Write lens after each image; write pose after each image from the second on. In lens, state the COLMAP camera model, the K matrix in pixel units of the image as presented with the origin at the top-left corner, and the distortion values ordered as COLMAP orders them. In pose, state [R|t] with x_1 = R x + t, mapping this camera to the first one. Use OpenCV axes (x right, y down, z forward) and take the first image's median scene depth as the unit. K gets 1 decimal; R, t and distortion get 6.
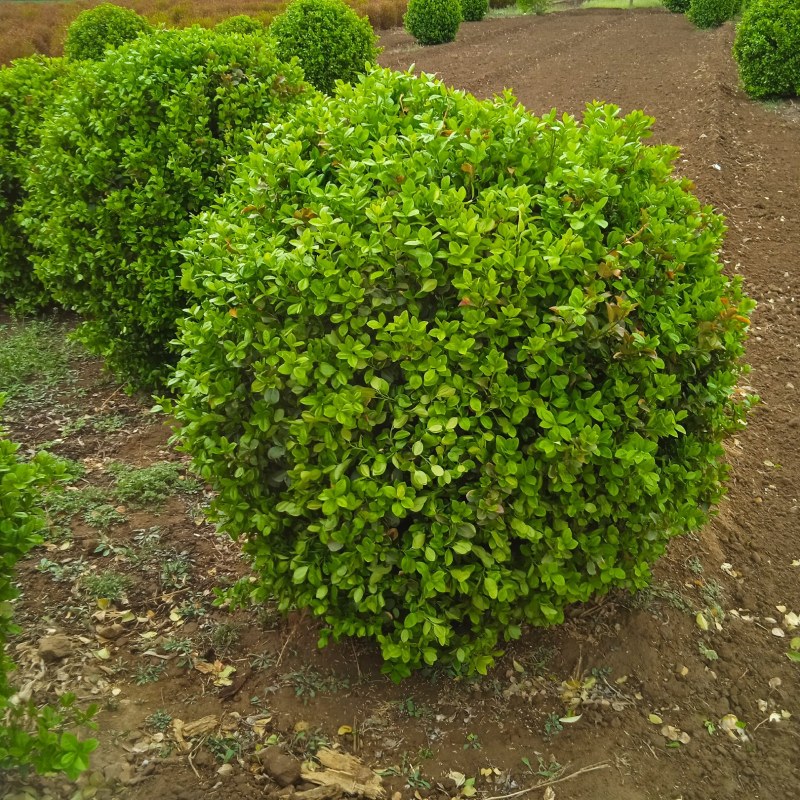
lens RADIAL K [[922.1, 0, 393.2], [0, 922.1, 402.4], [0, 0, 1]] dist [0.028774, 0.000000]
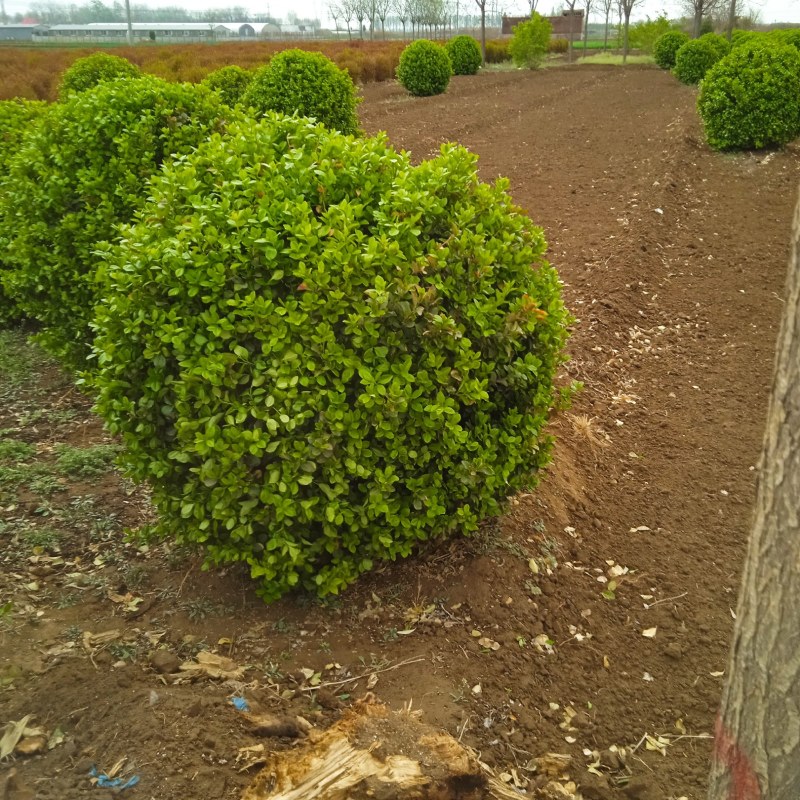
lens RADIAL K [[922.1, 0, 404.1], [0, 922.1, 395.2], [0, 0, 1]] dist [0.028774, 0.000000]
pose [[0.999862, 0.012142, 0.011341, 0.156477], [-0.011499, 0.998415, -0.055101, 0.086347], [-0.011992, 0.054963, 0.998416, -0.227442]]
